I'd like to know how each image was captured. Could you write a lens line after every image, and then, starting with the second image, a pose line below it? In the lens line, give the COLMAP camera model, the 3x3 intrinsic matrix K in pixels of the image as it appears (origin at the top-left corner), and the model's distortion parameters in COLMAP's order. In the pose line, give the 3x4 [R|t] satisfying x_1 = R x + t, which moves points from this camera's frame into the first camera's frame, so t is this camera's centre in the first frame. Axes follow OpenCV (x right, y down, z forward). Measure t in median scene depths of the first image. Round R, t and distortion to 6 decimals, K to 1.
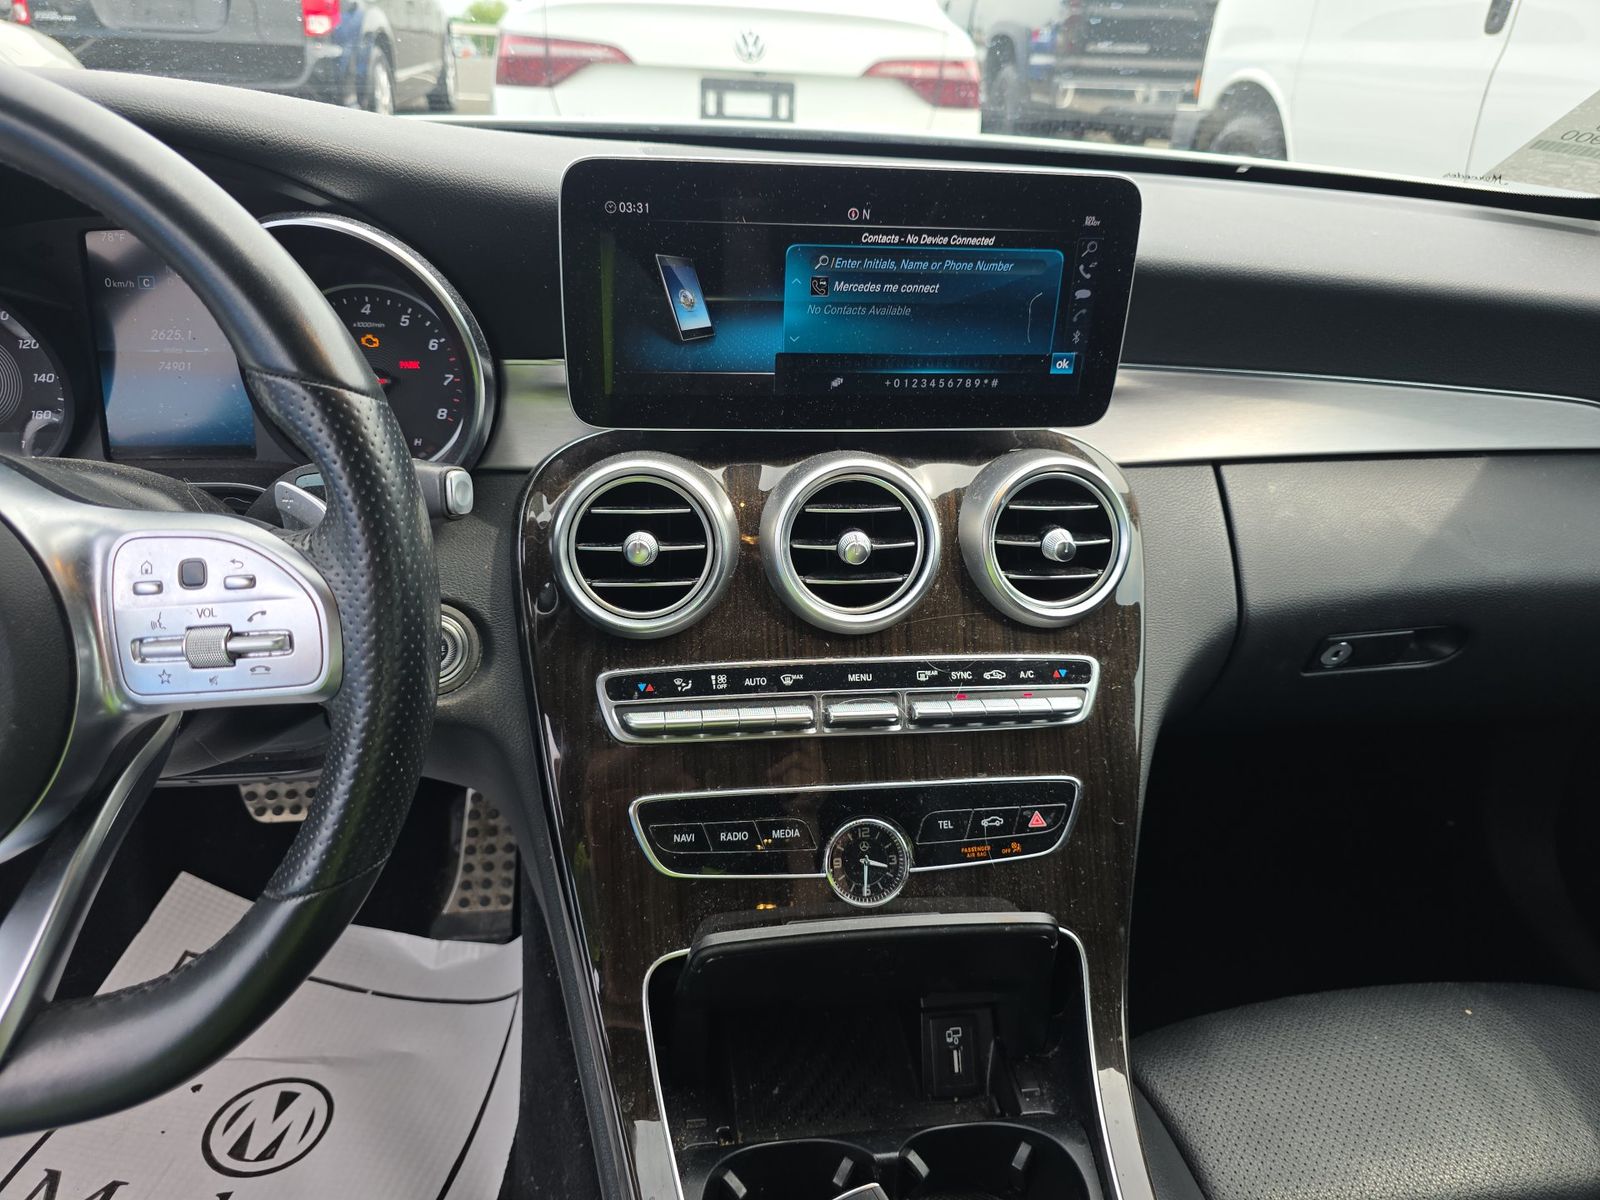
lens RADIAL K [[1088.3, 0, 802.8], [0, 1088.3, 583.8], [0, 0, 1]] dist [0.022543, -0.022209]
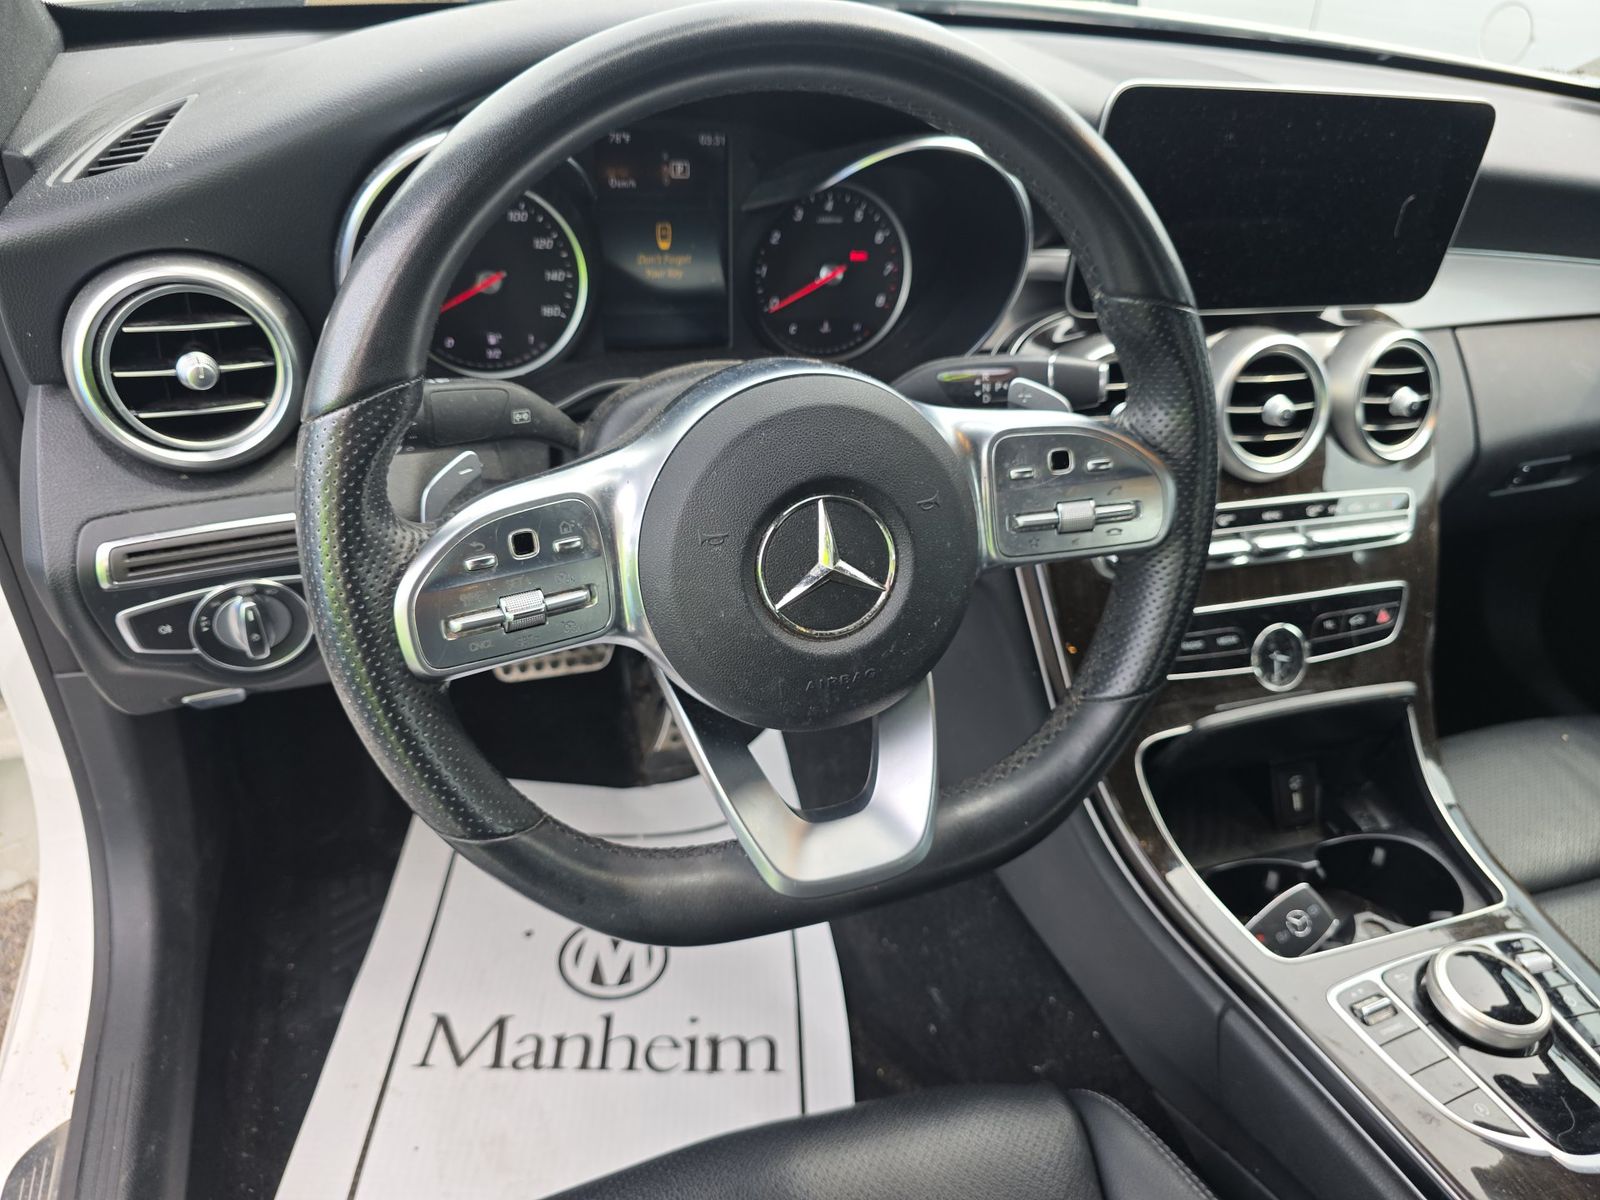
lens RADIAL K [[1088.3, 0, 787.1], [0, 1088.3, 598.2], [0, 0, 1]] dist [0.022543, -0.022209]
pose [[0.980900, -0.066755, 0.182699, -0.725076], [0.036698, 0.985910, 0.163203, -0.045321], [-0.191019, -0.153382, 0.969529, -0.131003]]
